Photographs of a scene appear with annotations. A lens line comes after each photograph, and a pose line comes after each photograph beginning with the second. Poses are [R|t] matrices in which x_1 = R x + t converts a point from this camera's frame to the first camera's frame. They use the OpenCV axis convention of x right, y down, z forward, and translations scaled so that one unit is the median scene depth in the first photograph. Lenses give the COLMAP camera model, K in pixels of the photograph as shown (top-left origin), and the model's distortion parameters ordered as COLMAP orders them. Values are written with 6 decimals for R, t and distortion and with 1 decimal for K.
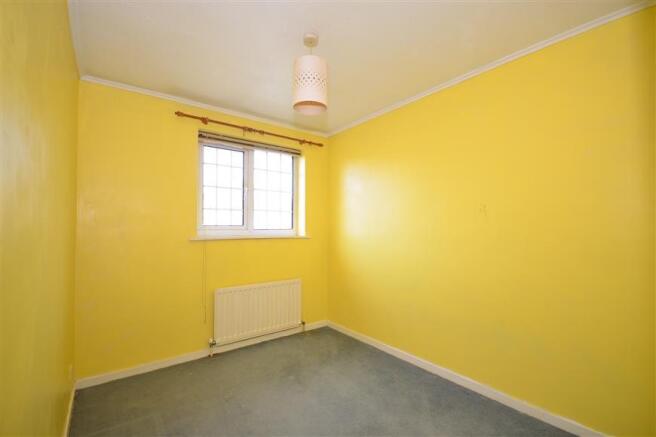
lens RADIAL K [[290.2, 0, 323.8], [0, 290.2, 222.3], [0, 0, 1]] dist [-0.017100, -0.001030]
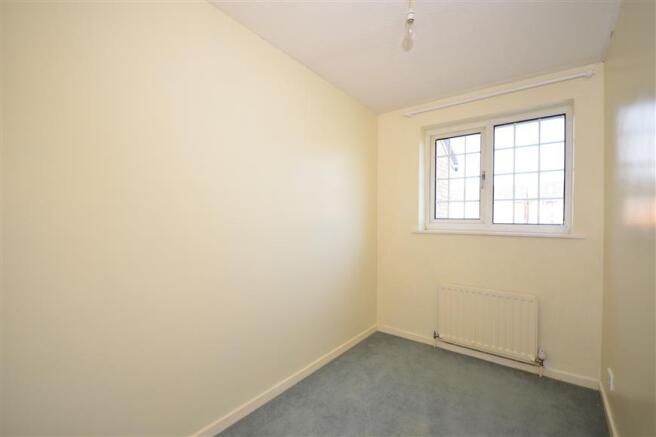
lens RADIAL K [[290.2, 0, 325.9], [0, 290.2, 215.9], [0, 0, 1]] dist [-0.017100, -0.001030]
pose [[0.253686, -0.001634, -0.967285, 0.445253], [0.009010, 0.999959, 0.000674, -0.002826], [0.967245, -0.008886, 0.253690, 0.338209]]
